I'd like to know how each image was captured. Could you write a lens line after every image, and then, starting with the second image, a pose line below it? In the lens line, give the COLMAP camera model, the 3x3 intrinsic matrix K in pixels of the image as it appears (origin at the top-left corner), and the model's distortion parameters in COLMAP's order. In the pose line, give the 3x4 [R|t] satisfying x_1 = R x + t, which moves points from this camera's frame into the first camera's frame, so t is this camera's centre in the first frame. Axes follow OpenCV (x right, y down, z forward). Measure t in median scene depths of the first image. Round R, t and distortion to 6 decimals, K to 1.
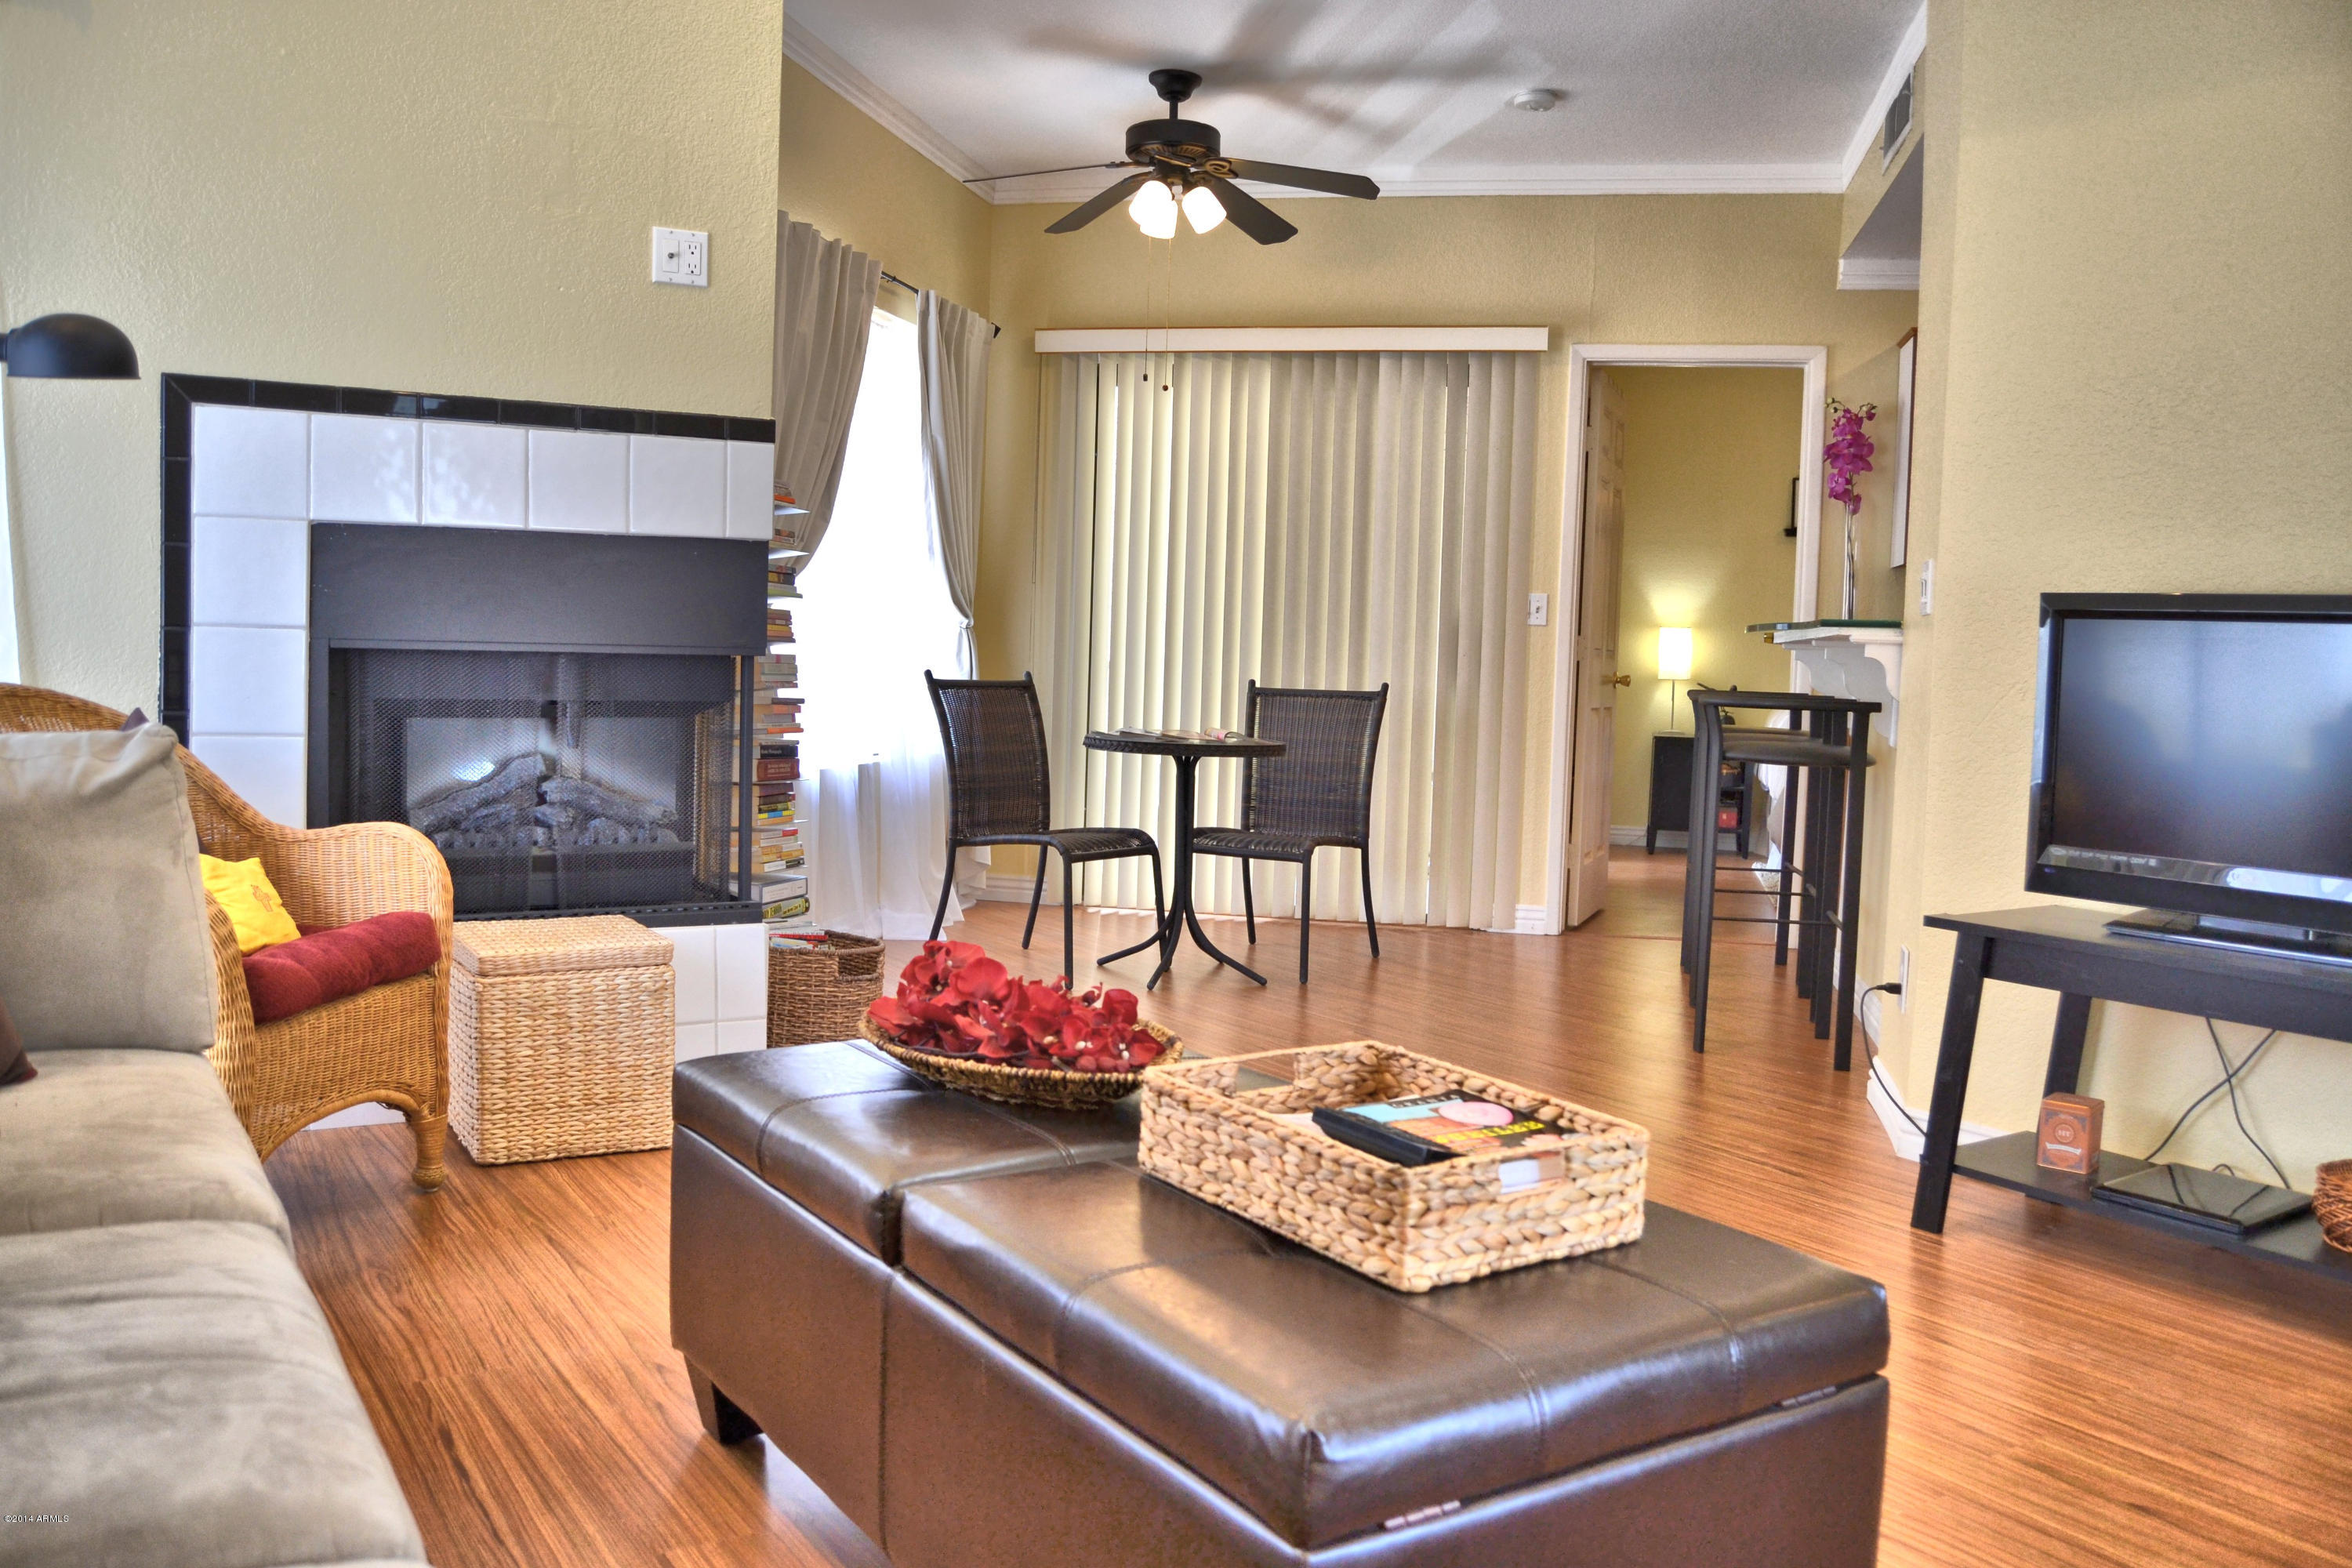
lens RADIAL K [[1884.2, 0, 1179.9], [0, 1884.2, 763.9], [0, 0, 1]] dist [-0.091228, 0.037334]
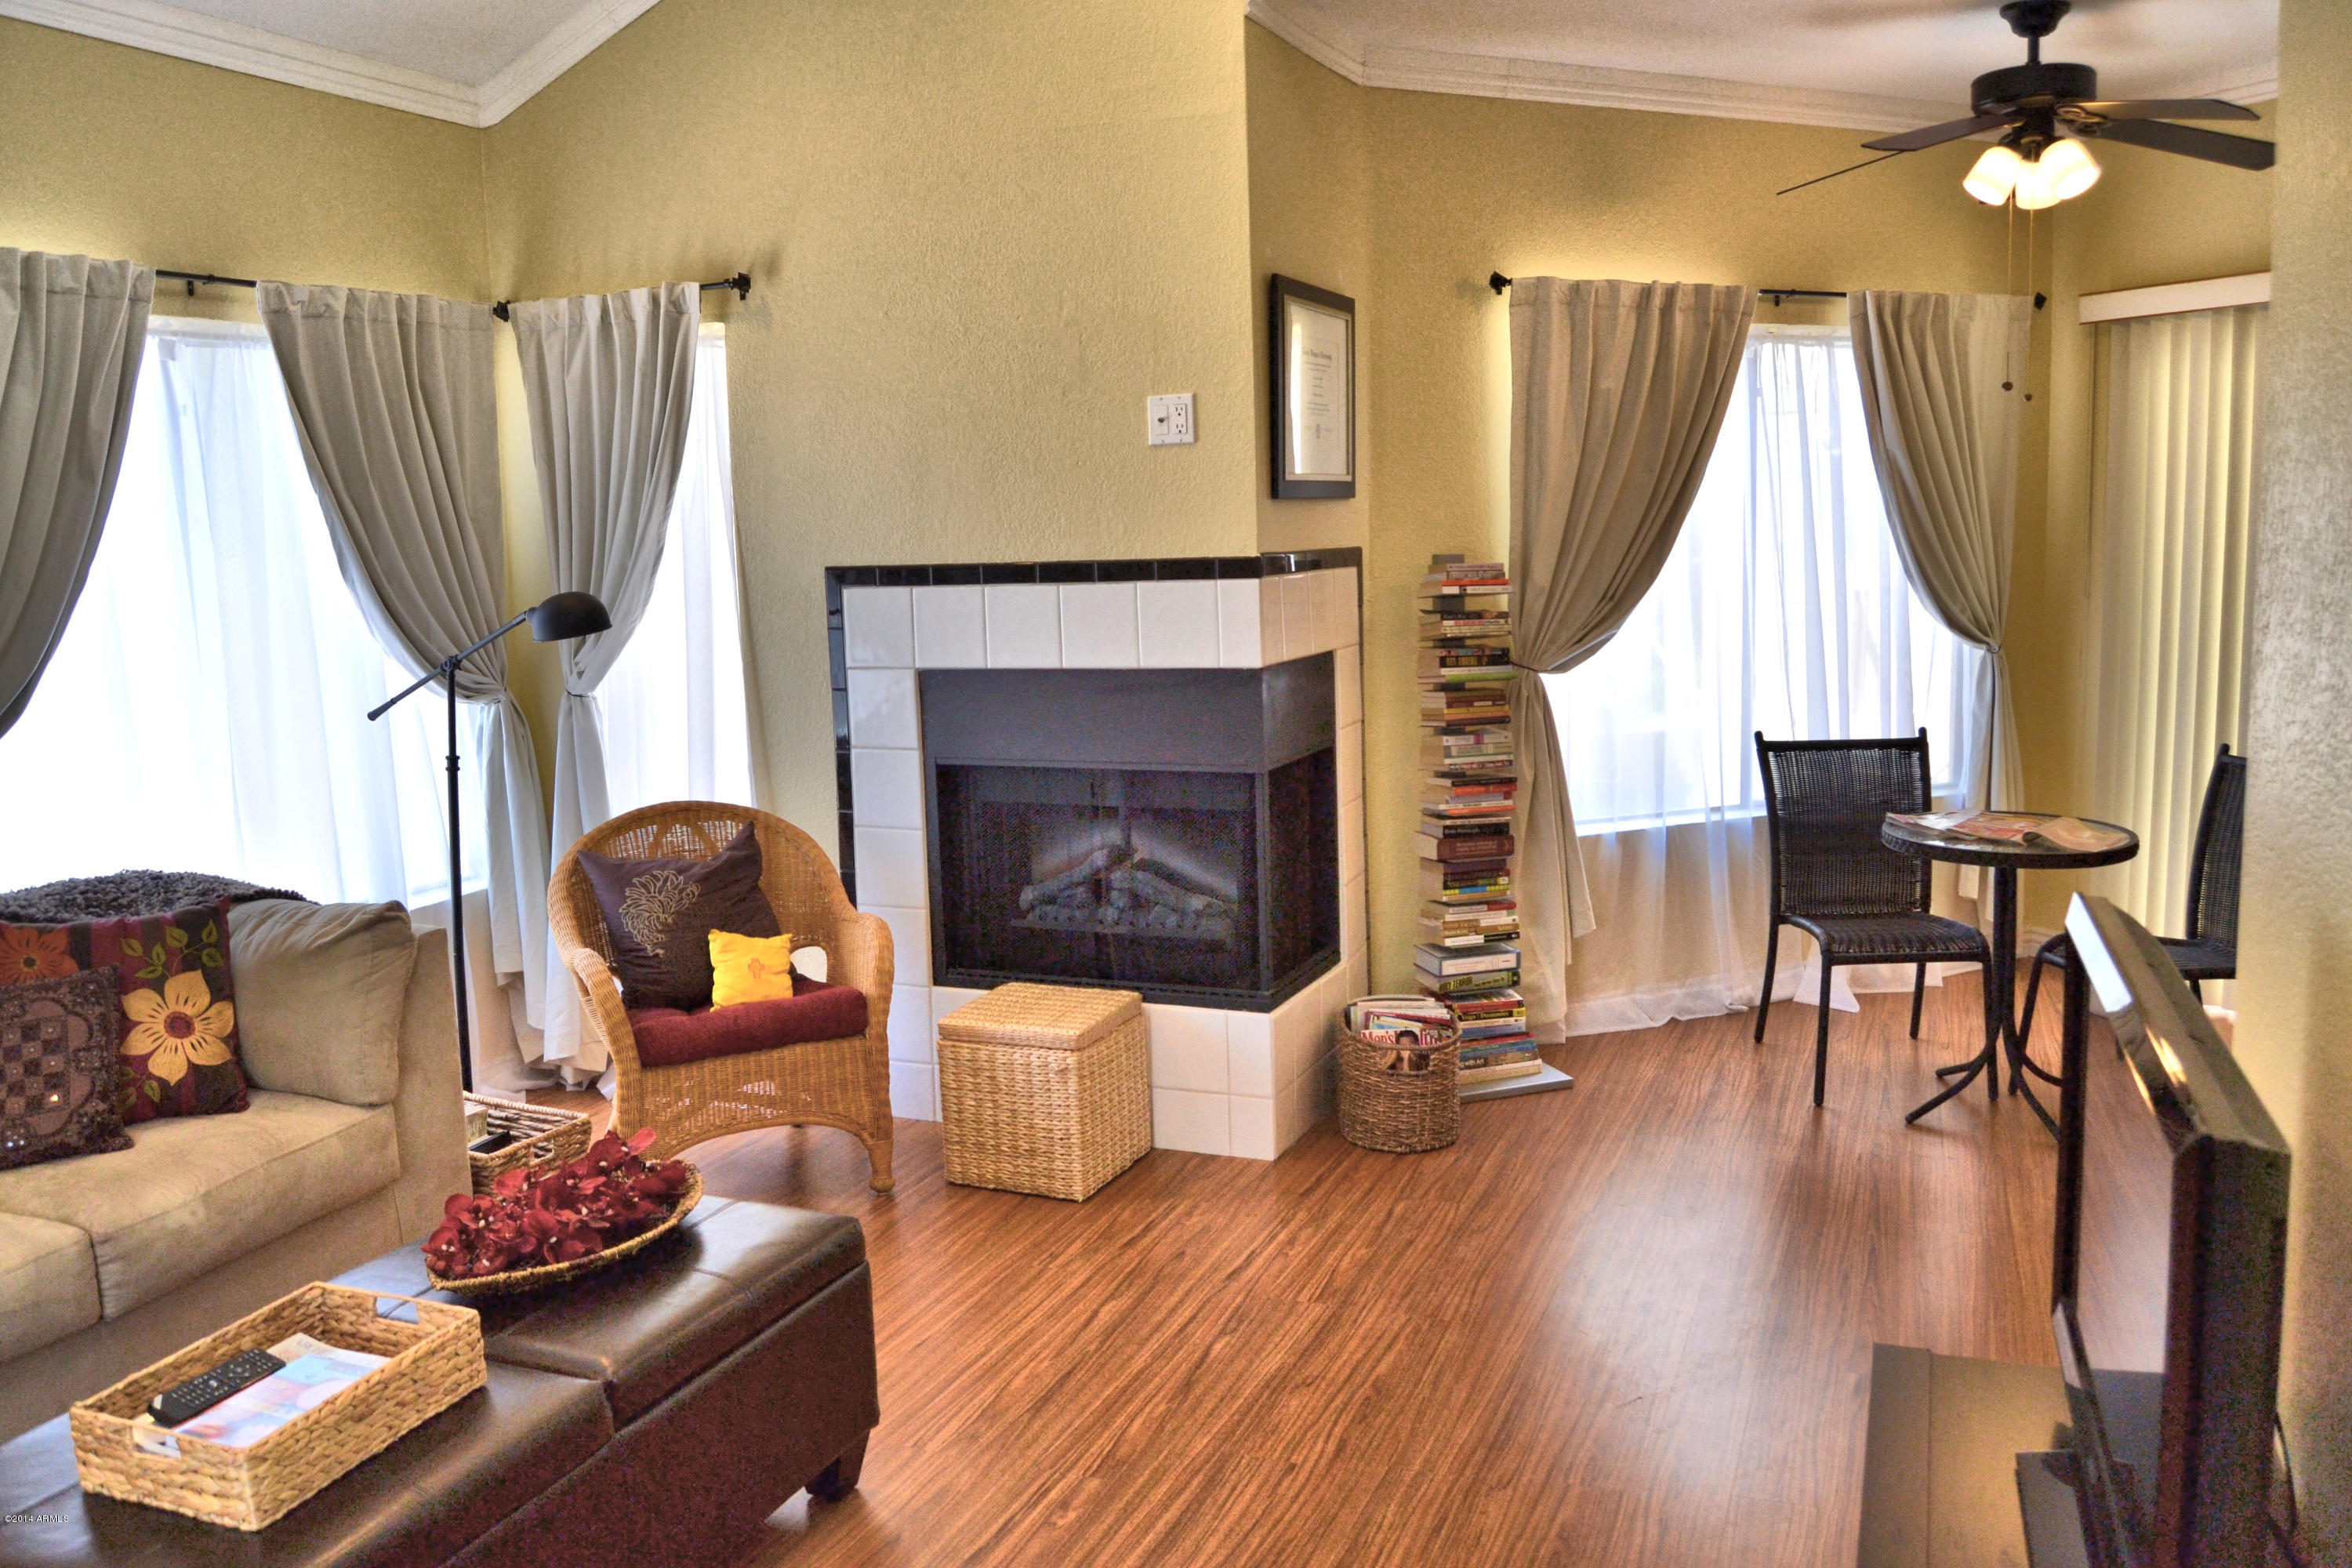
lens RADIAL K [[1884.2, 0, 1173.3], [0, 1884.2, 770.3], [0, 0, 1]] dist [-0.091228, 0.037334]
pose [[0.576633, 0.066900, -0.814260, 0.659718], [-0.003257, 0.996822, 0.079593, -0.151073], [0.816997, -0.043244, 0.575019, 0.341294]]
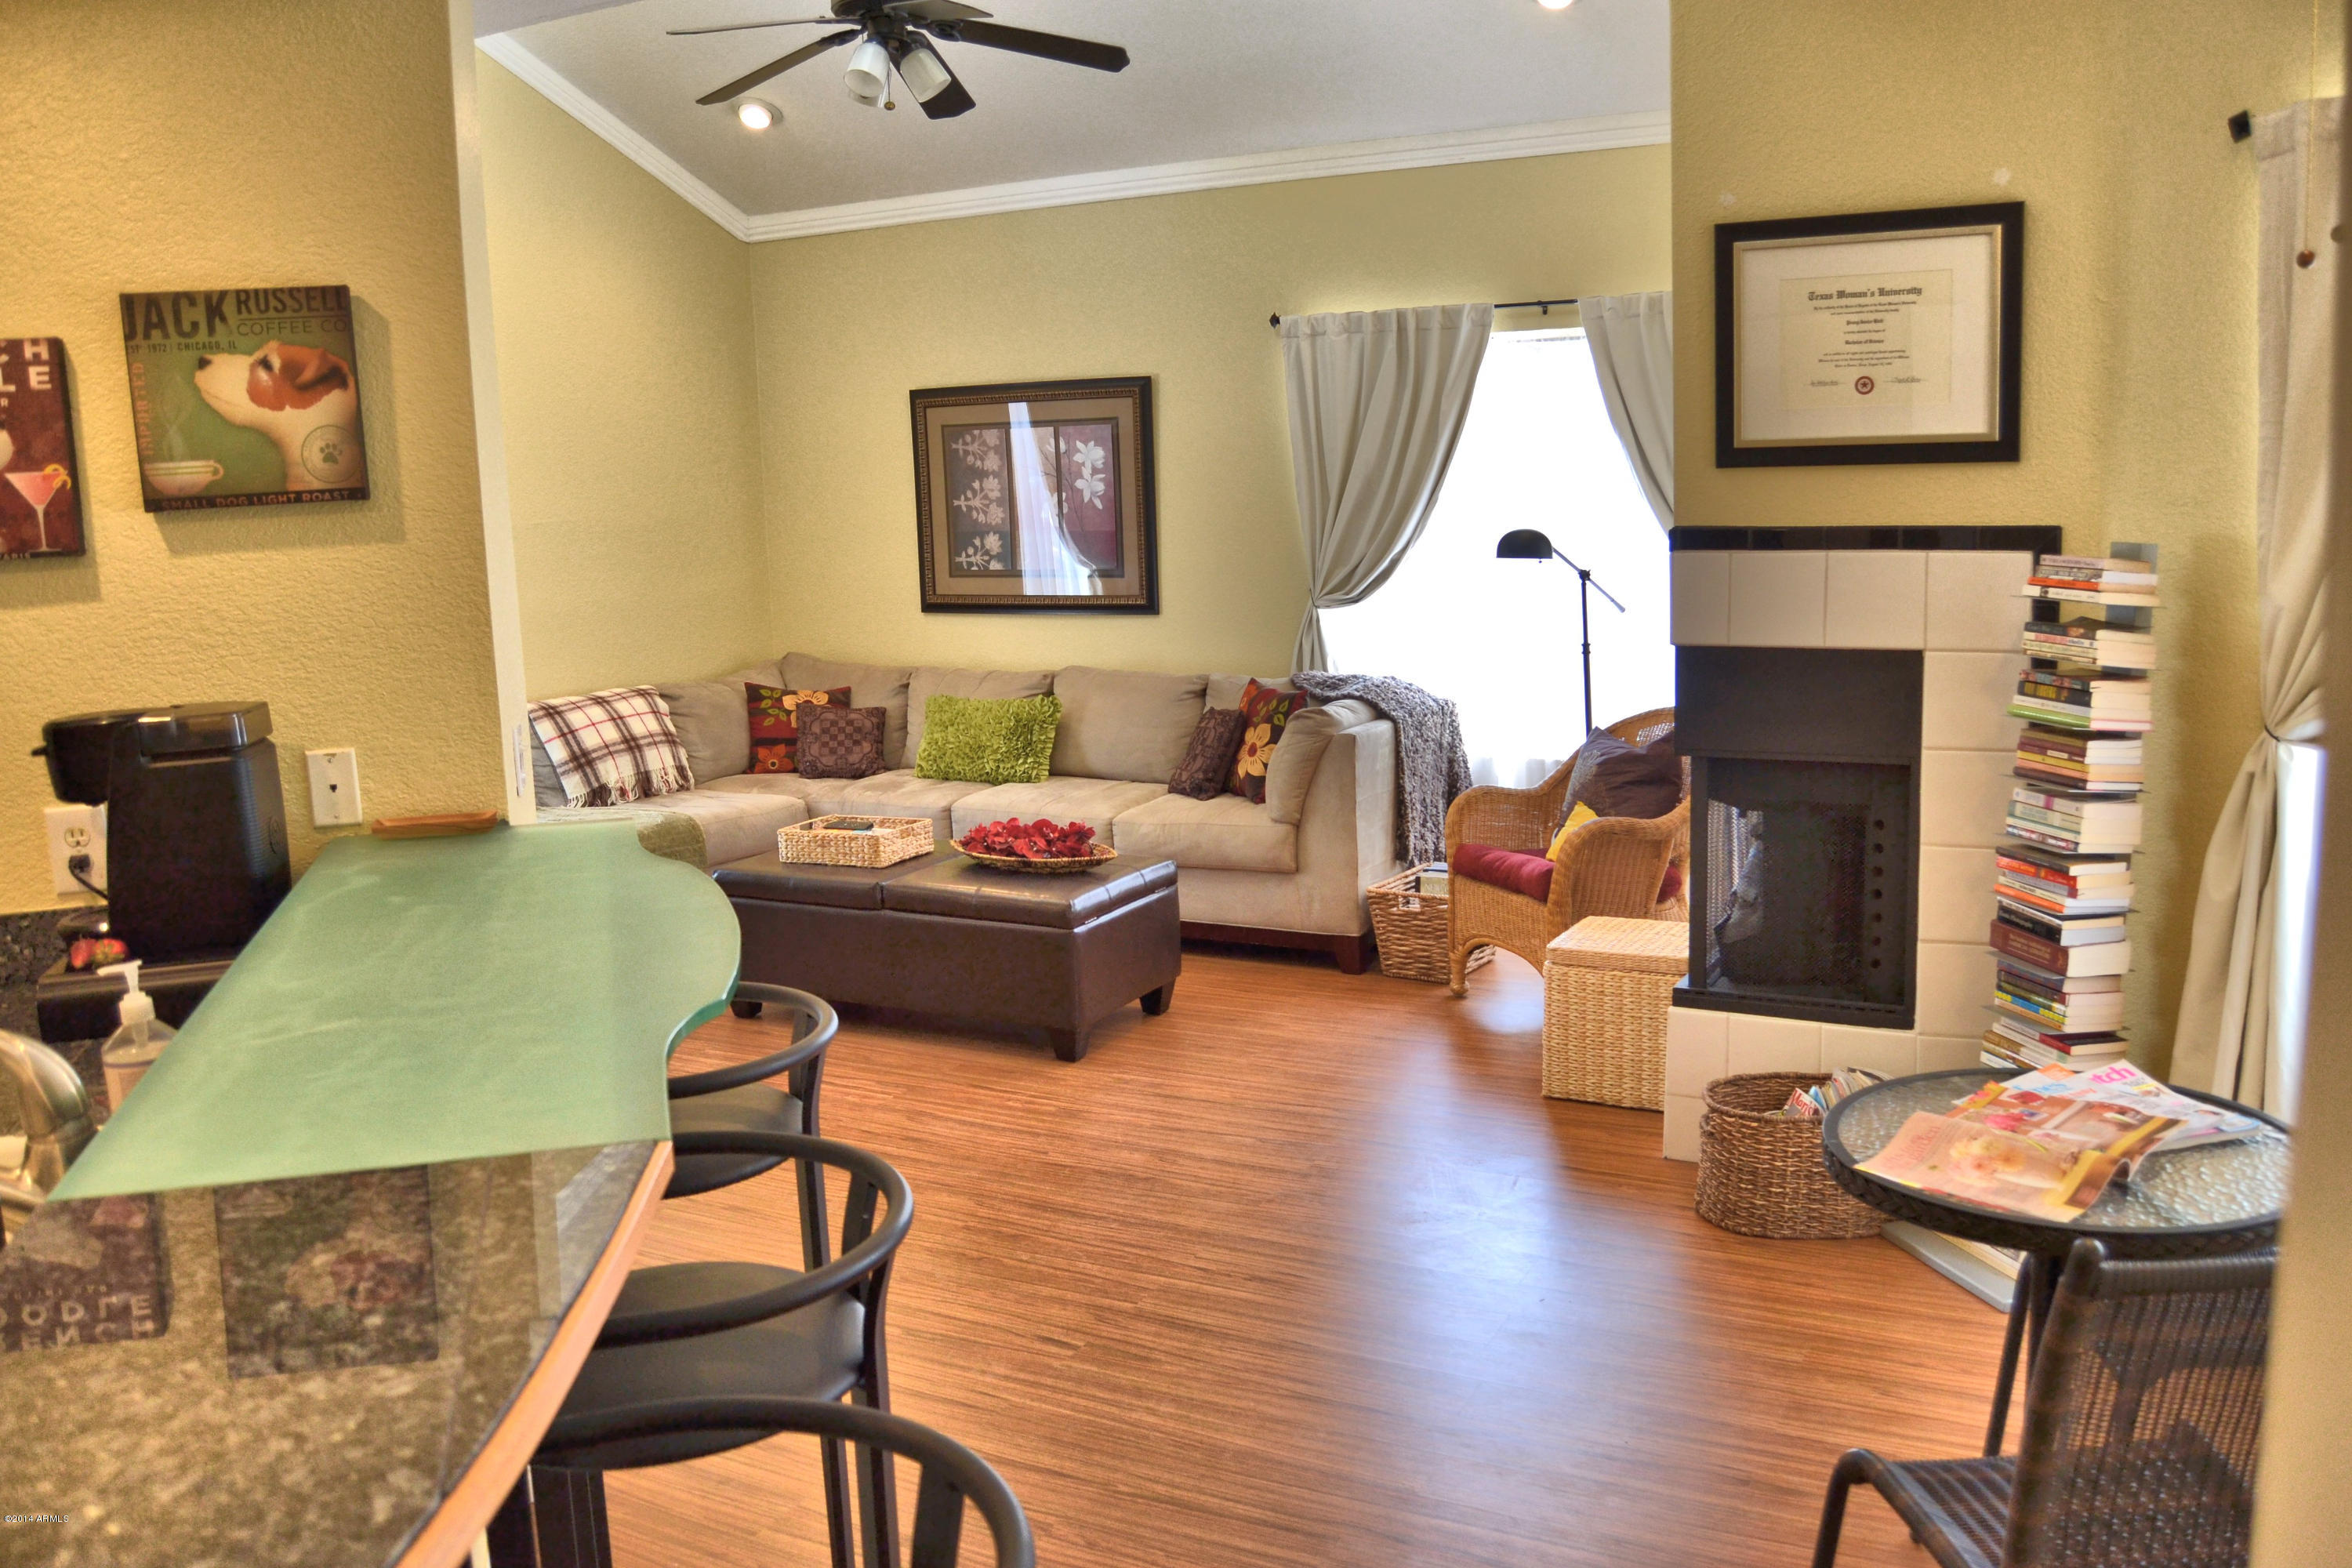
lens RADIAL K [[1884.2, 0, 1187.5], [0, 1884.2, 778.7], [0, 0, 1]] dist [-0.091228, 0.037334]
pose [[-0.867354, 0.072647, -0.492361, 0.543503], [-0.024728, 0.981777, 0.188420, -0.241853], [0.497077, 0.175602, -0.849752, 1.806385]]
